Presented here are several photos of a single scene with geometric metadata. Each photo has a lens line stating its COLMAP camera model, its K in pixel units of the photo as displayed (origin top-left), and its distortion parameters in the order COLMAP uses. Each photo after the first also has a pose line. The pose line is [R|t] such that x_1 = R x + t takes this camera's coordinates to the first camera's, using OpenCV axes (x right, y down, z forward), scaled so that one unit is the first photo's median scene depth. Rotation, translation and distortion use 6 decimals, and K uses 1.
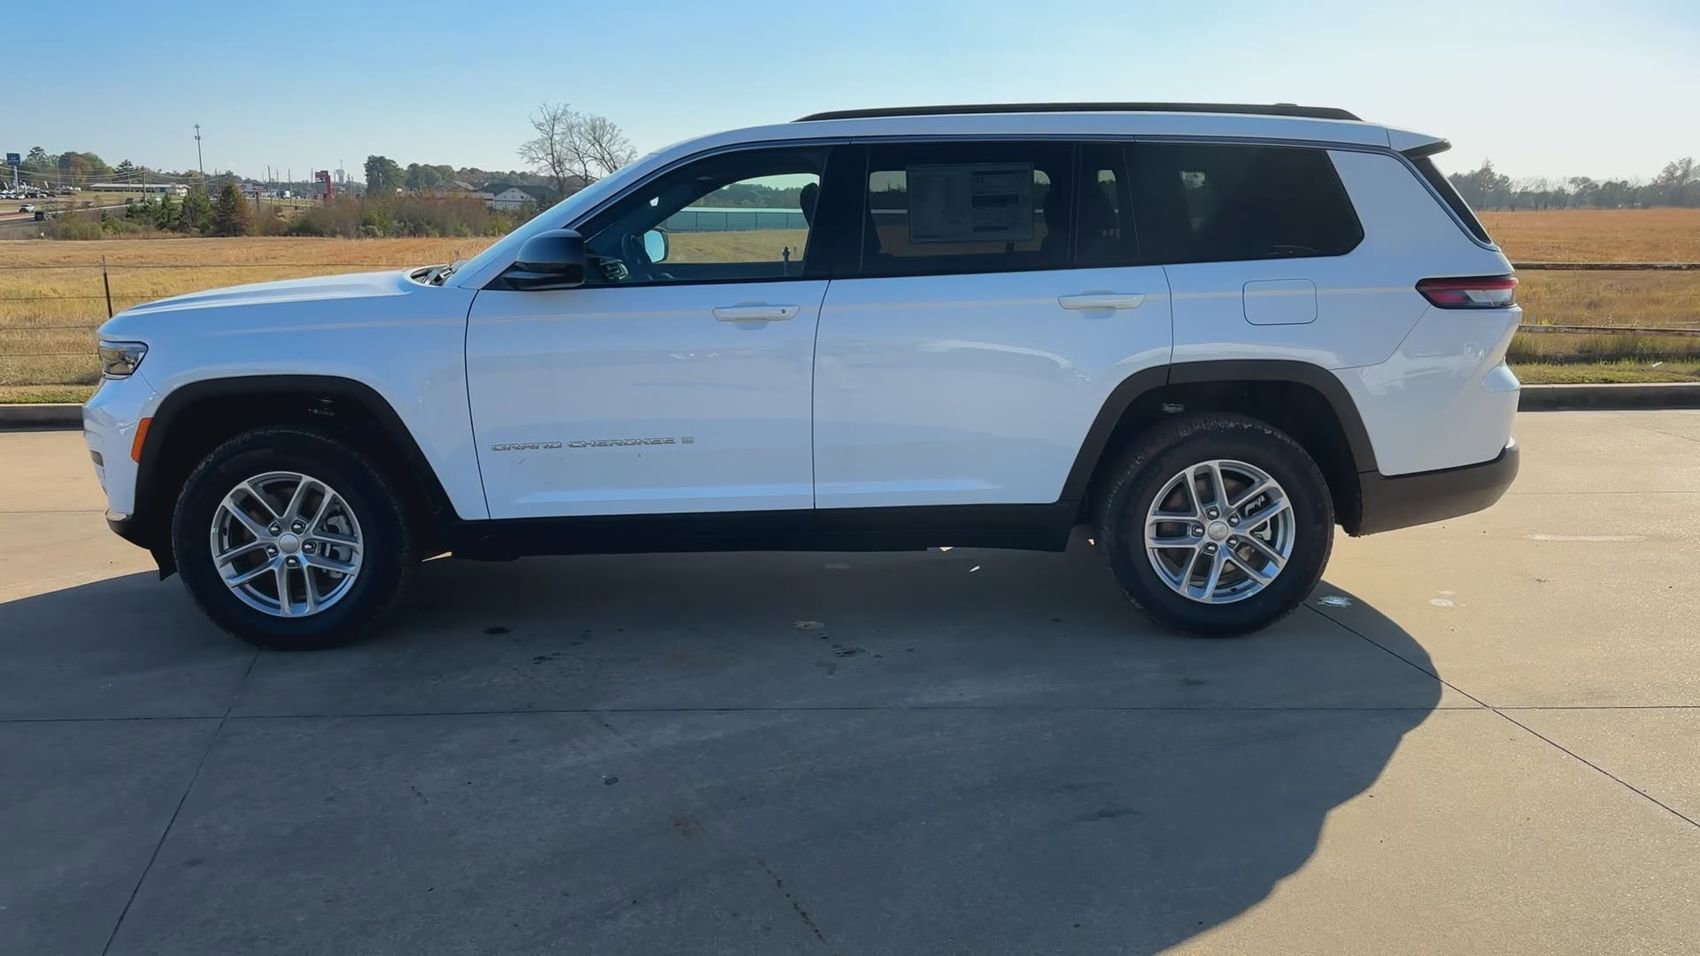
lens RADIAL K [[1379.7, 0, 892.0], [0, 1379.7, 450.1], [0, 0, 1]] dist [0.072772, -0.043885]
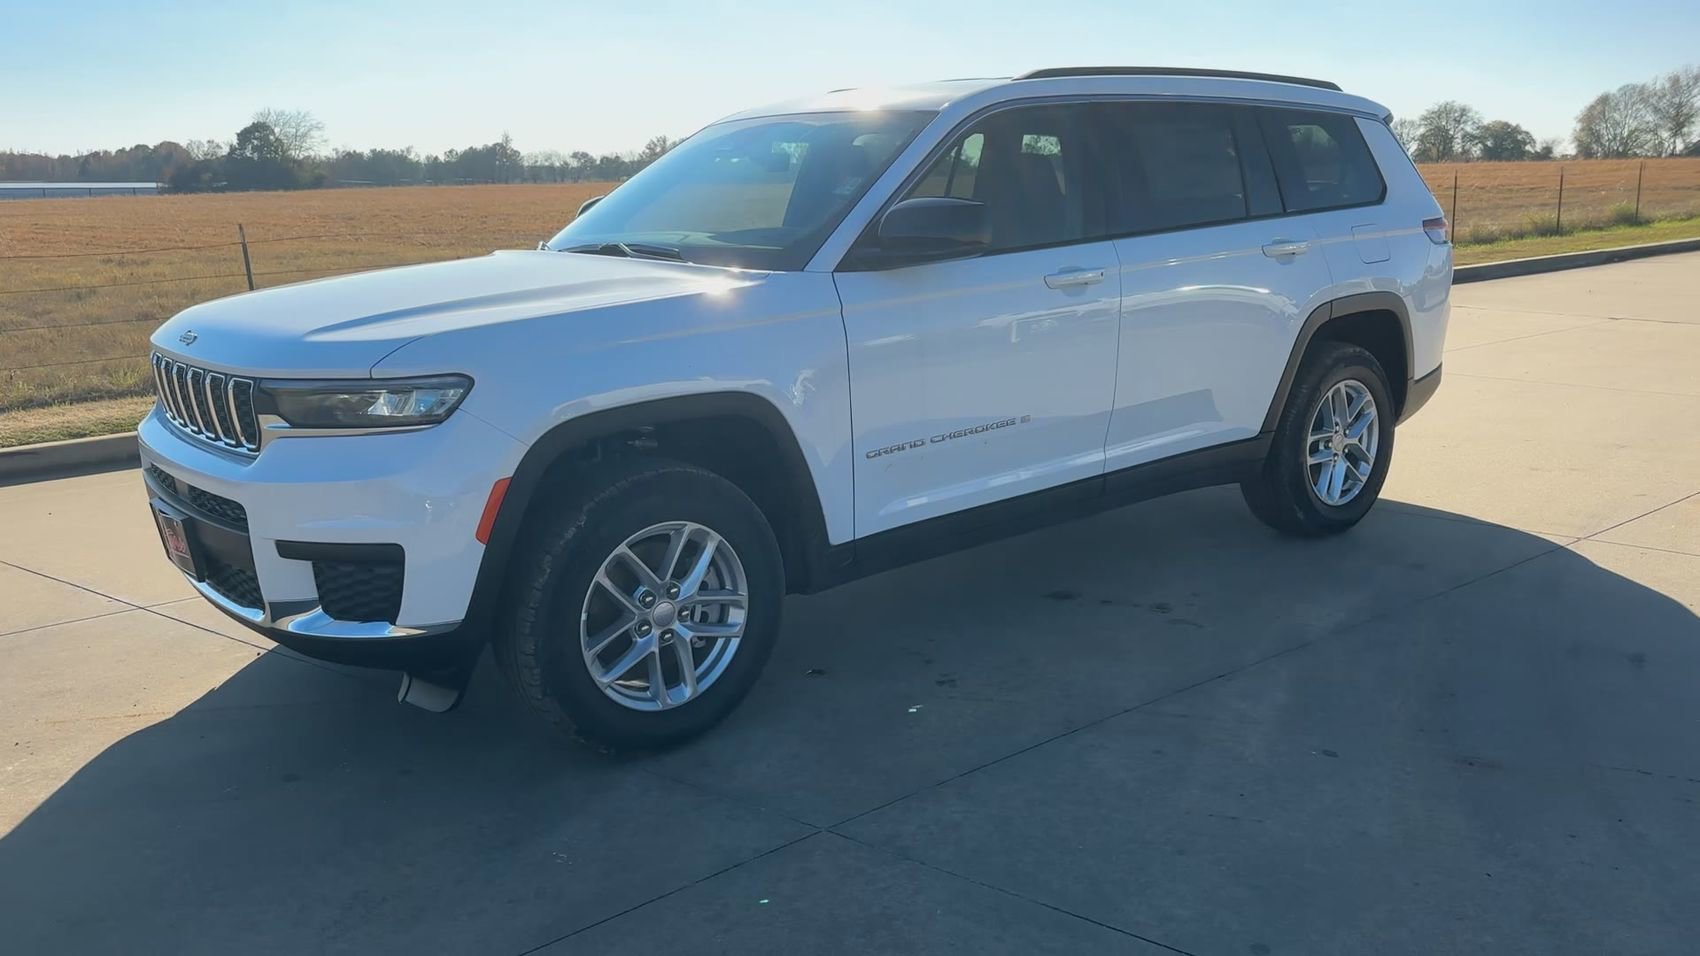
lens RADIAL K [[1379.7, 0, 864.4], [0, 1379.7, 486.3], [0, 0, 1]] dist [0.072772, -0.043885]
pose [[0.778301, -0.150353, 0.609624, -0.802309], [0.124095, 0.988590, 0.085388, -0.055254], [-0.615507, 0.009193, 0.788078, 0.323852]]
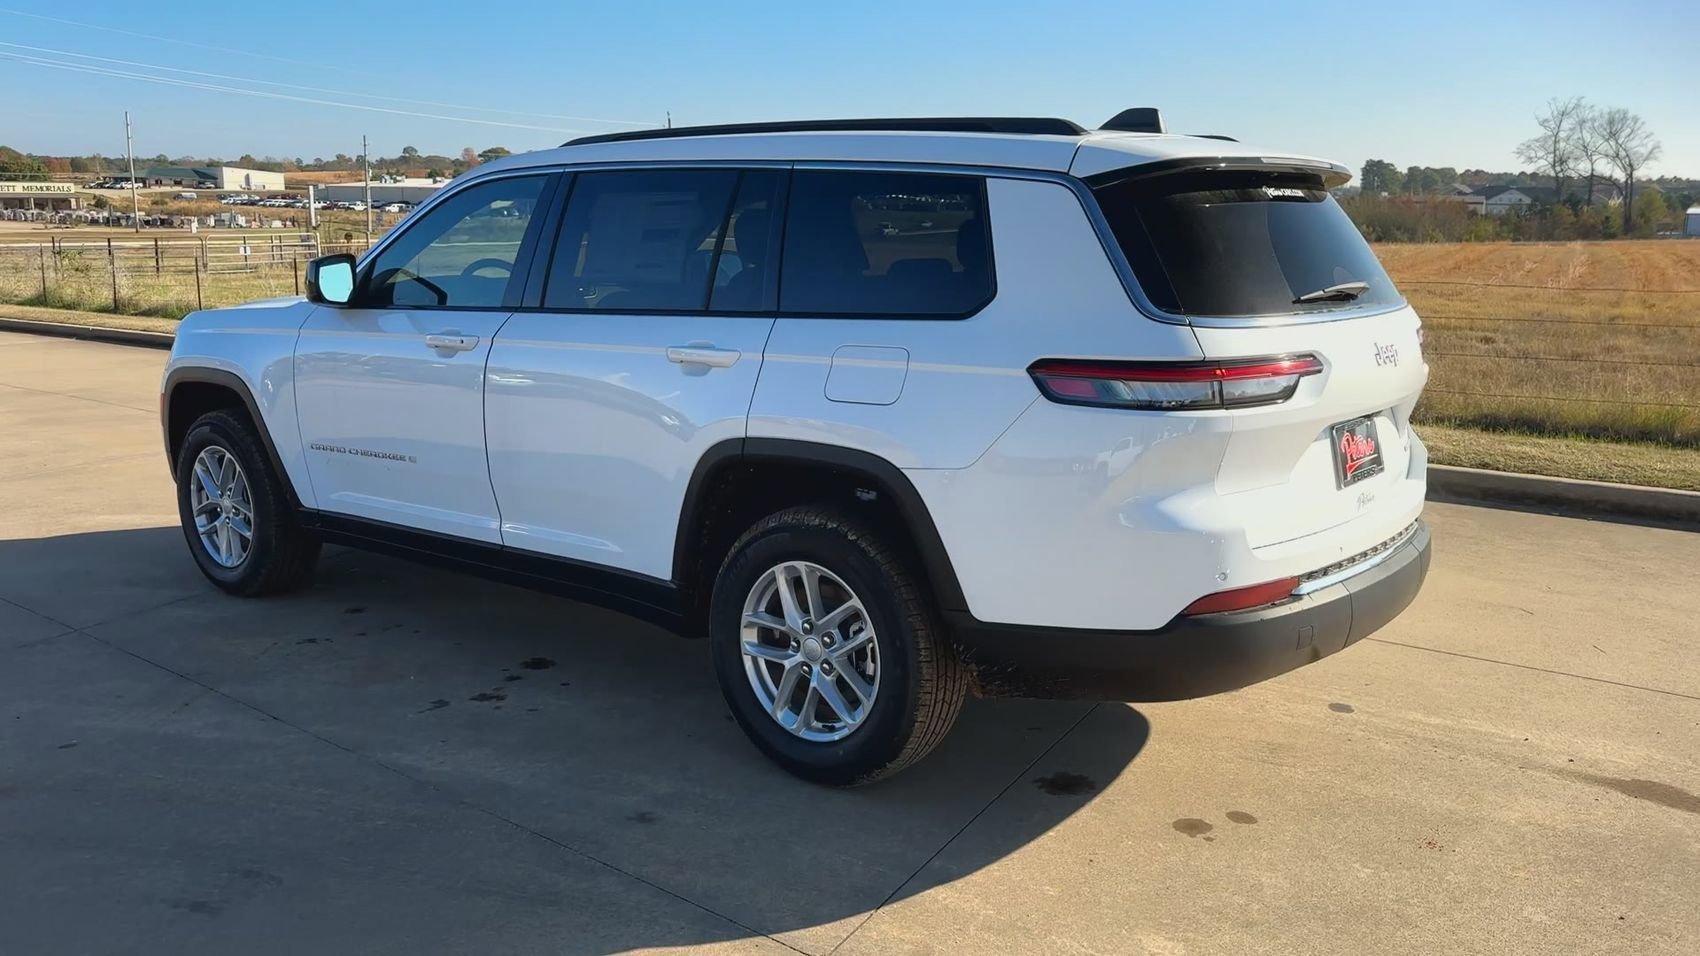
lens RADIAL K [[1379.7, 0, 864.8], [0, 1379.7, 478.4], [0, 0, 1]] dist [0.072772, -0.043885]
pose [[0.777280, 0.127183, -0.616166, 0.750796], [-0.117026, 0.991490, 0.057028, -0.091328], [0.618175, 0.027780, 0.785549, 0.385981]]
